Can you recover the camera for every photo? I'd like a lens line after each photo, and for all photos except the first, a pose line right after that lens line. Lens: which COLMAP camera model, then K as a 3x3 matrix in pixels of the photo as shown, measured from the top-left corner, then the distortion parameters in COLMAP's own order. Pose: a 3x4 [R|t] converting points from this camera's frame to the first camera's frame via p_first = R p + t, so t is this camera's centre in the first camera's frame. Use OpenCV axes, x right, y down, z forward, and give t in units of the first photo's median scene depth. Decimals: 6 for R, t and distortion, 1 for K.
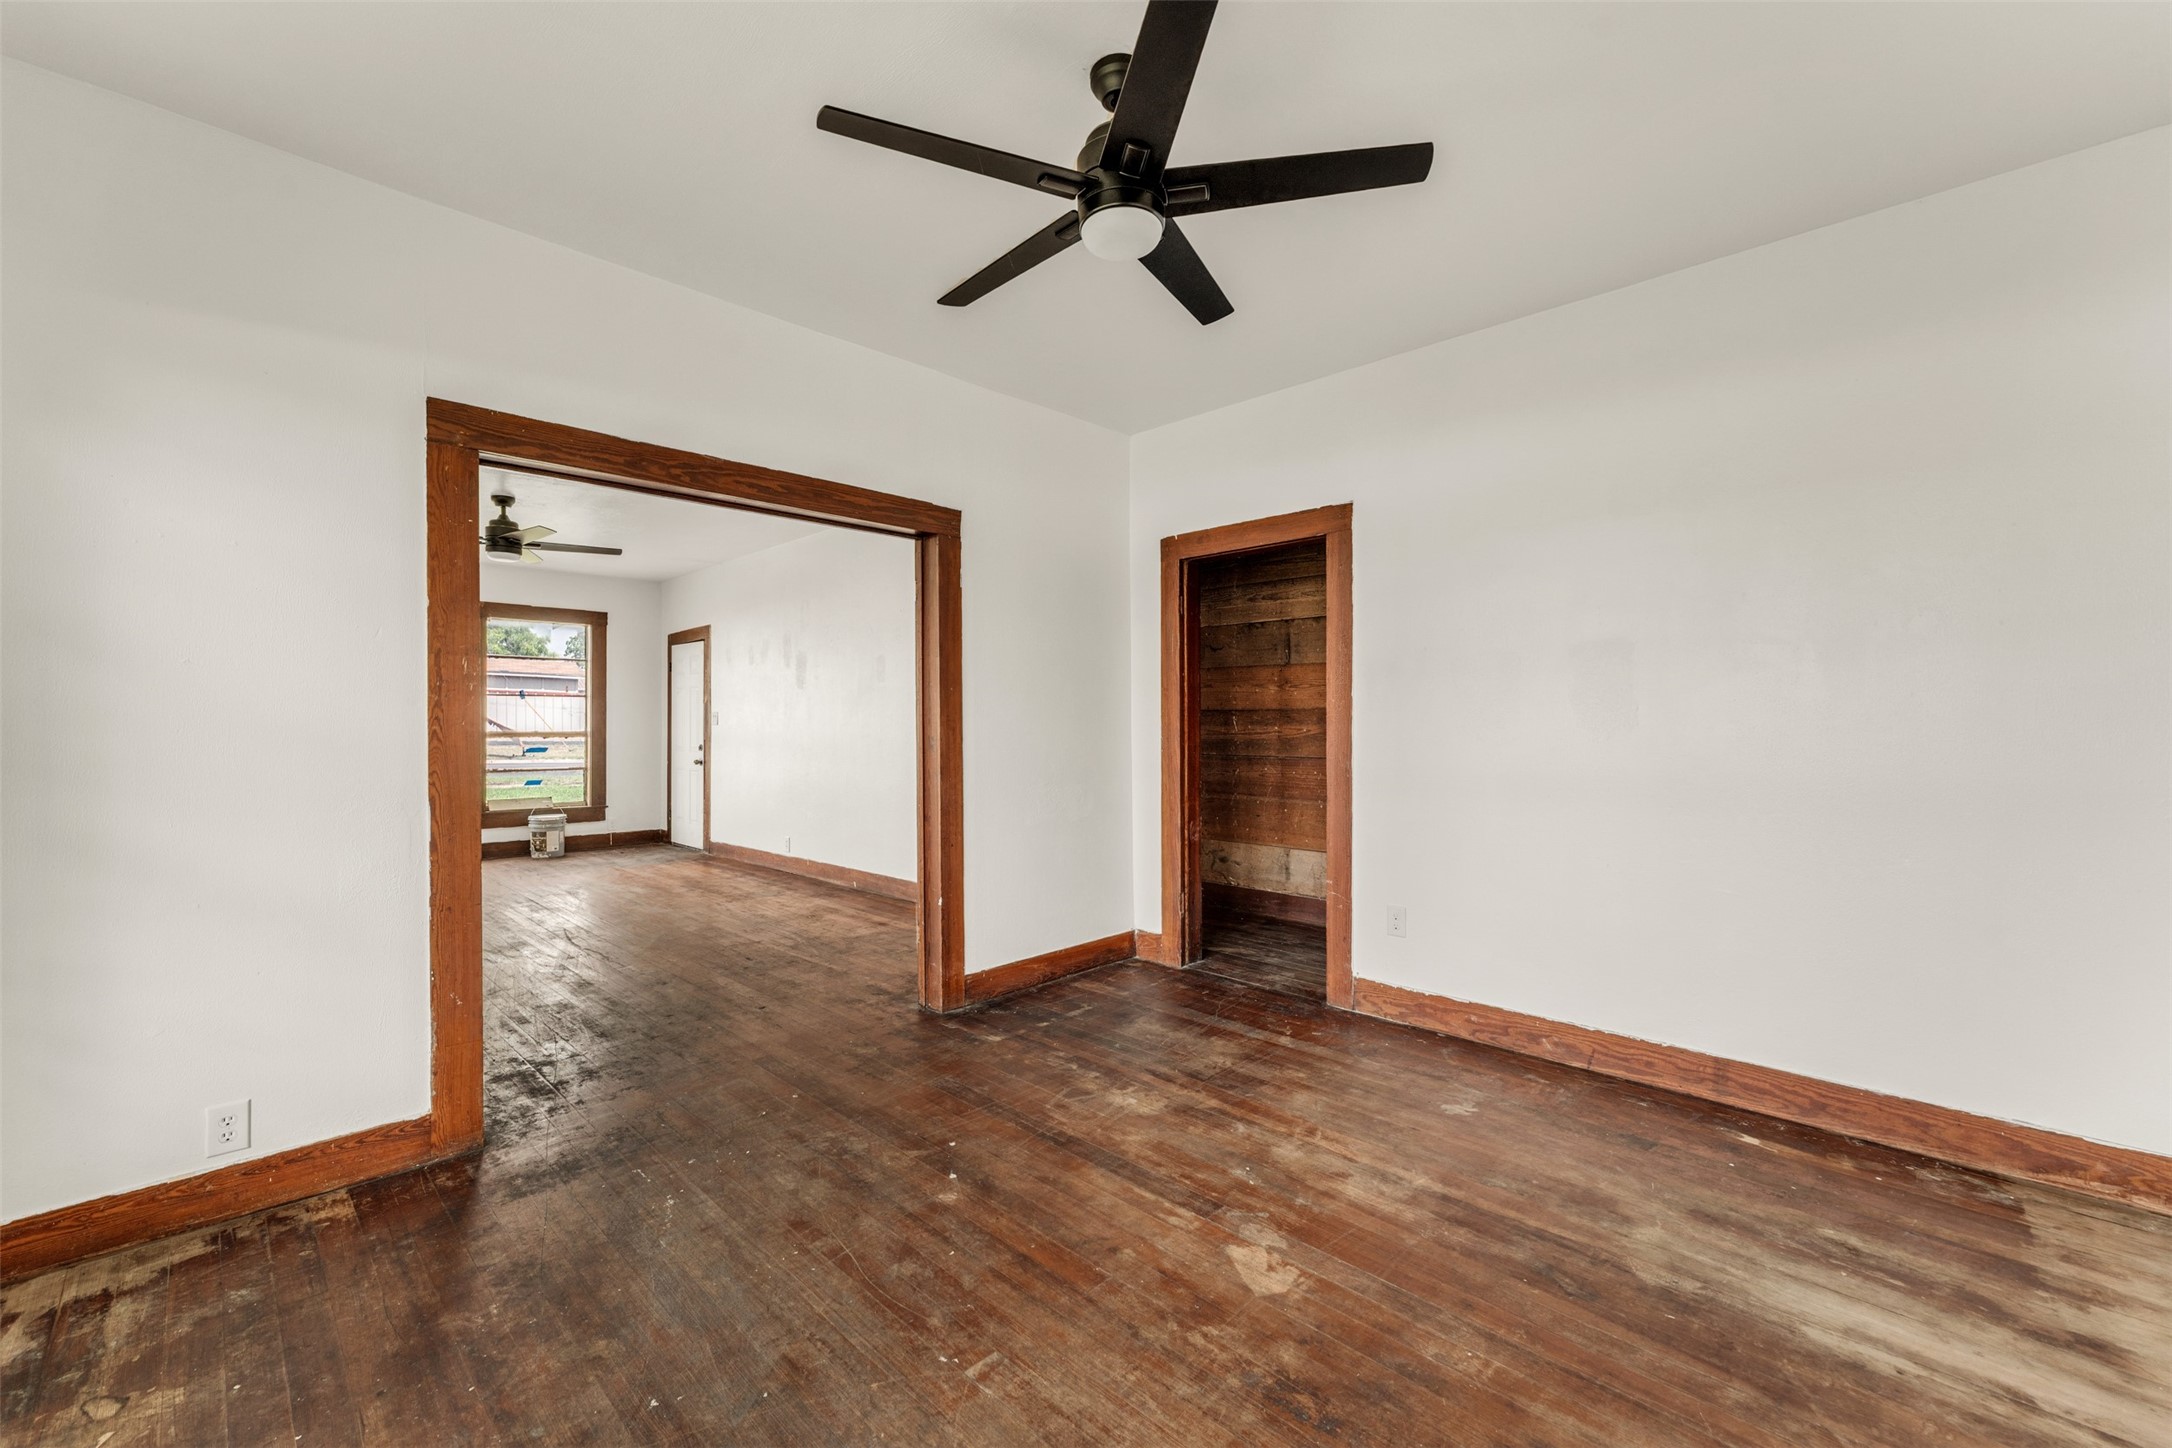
lens RADIAL K [[883.0, 0, 1081.8], [0, 883.0, 718.9], [0, 0, 1]] dist [0.003481, 0.000066]
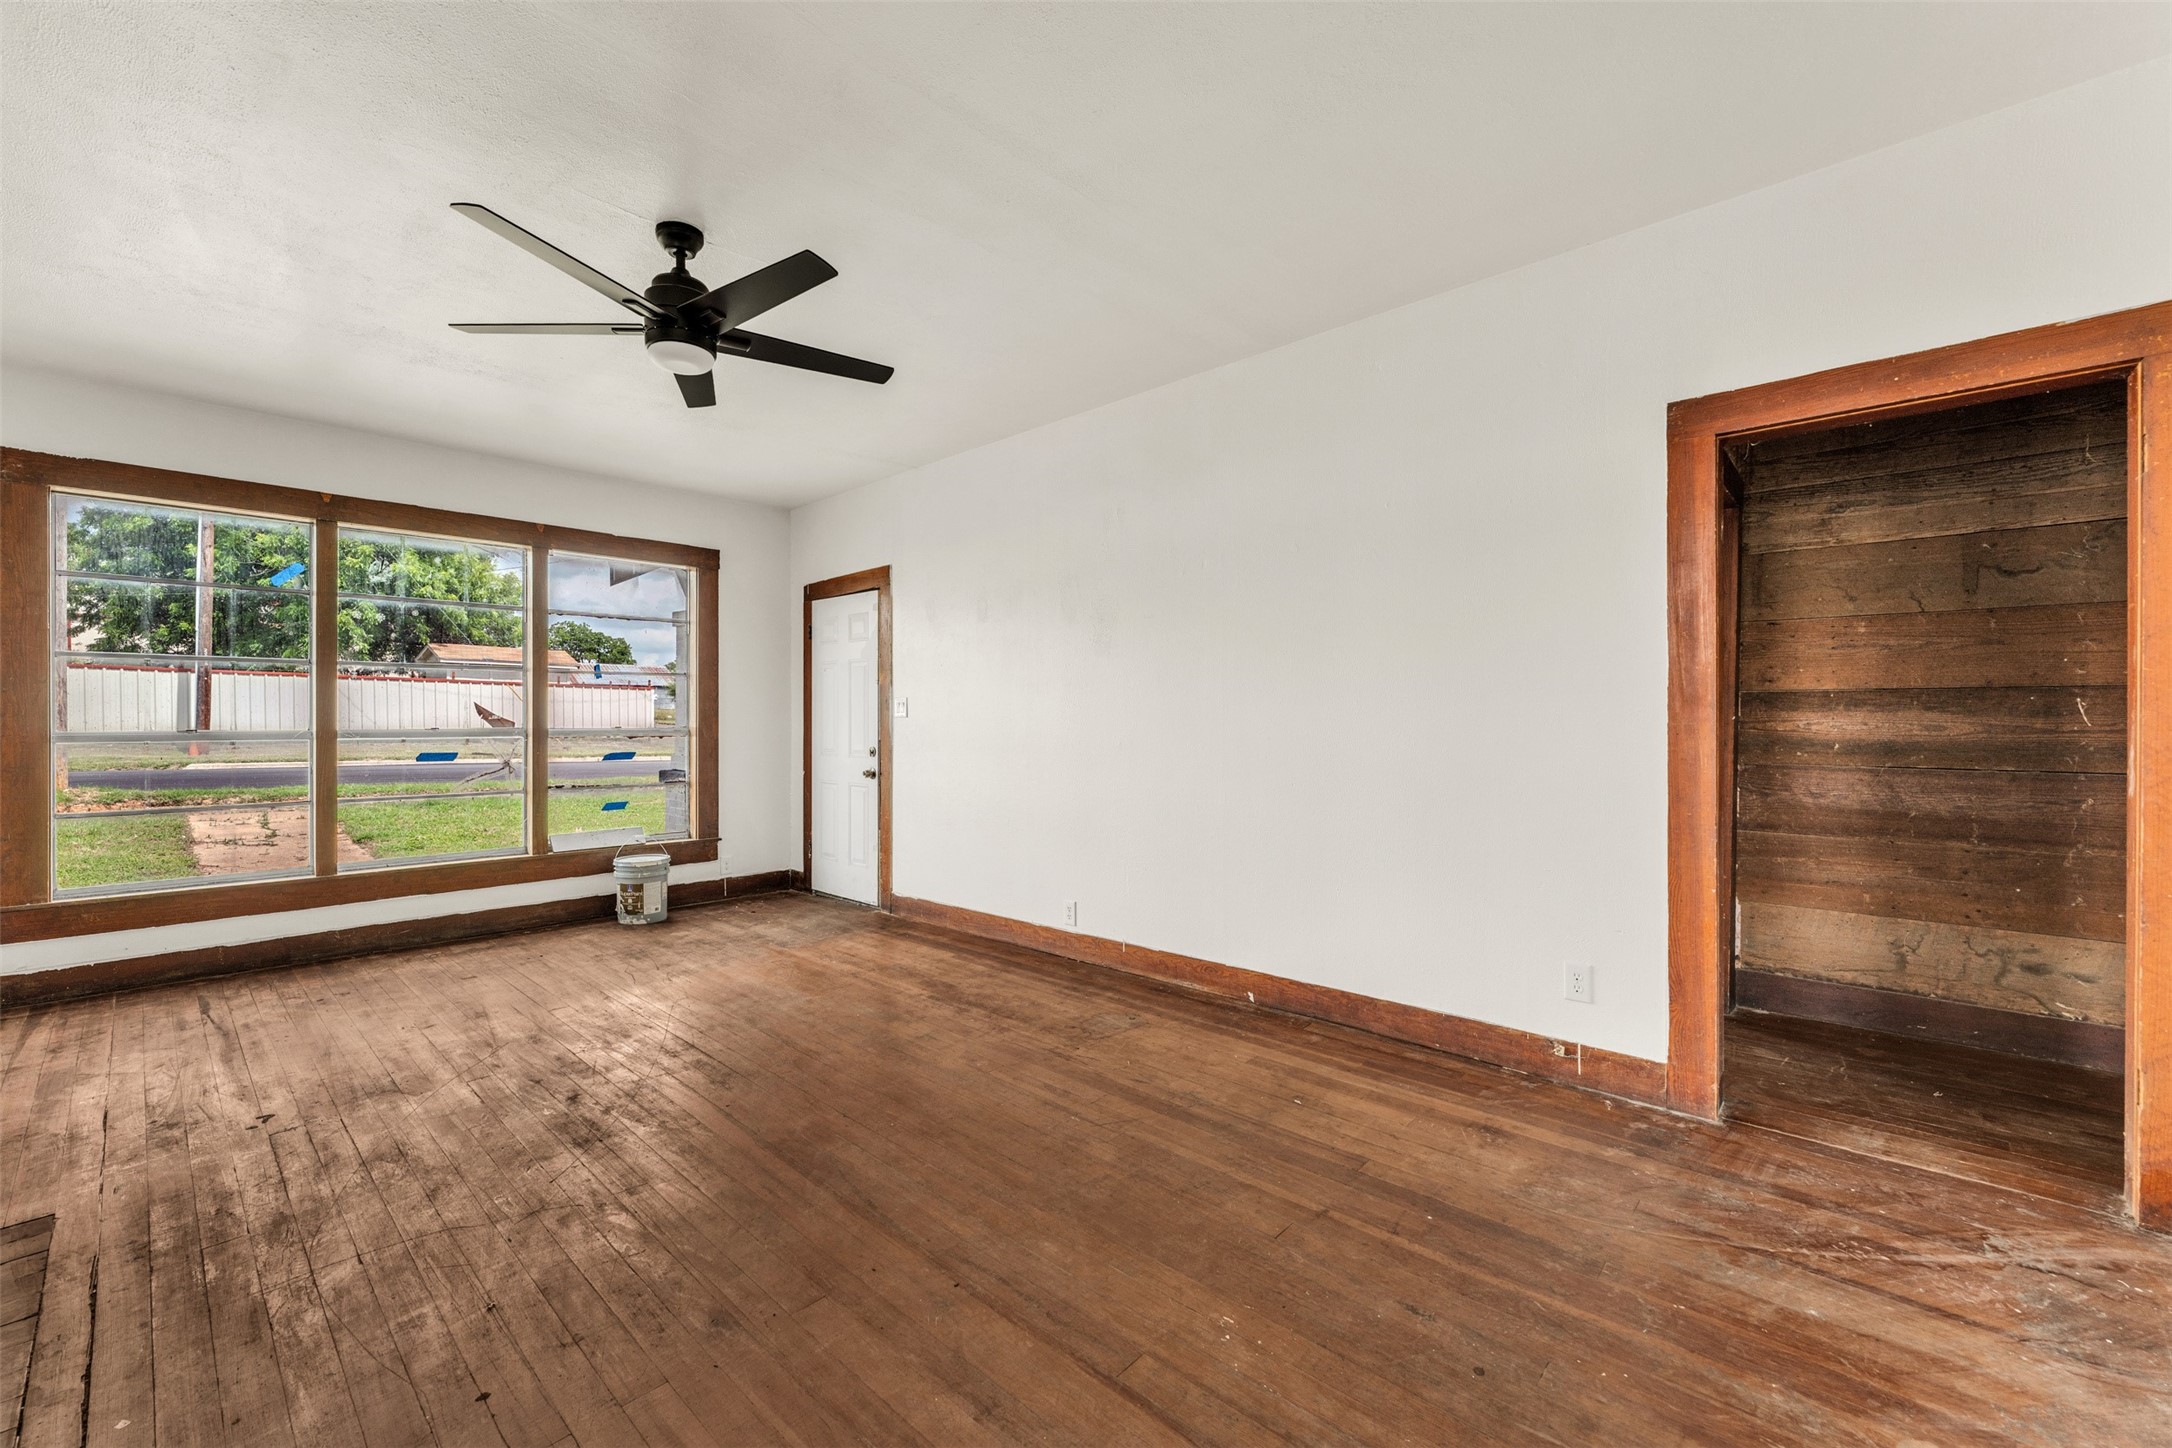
lens RADIAL K [[883.0, 0, 1092.0], [0, 883.0, 721.1], [0, 0, 1]] dist [0.003481, 0.000066]
pose [[0.999502, -0.003475, 0.031349, -0.291976], [0.003077, 0.999914, 0.012722, 0.001700], [-0.031391, -0.012619, 0.999428, 0.339000]]
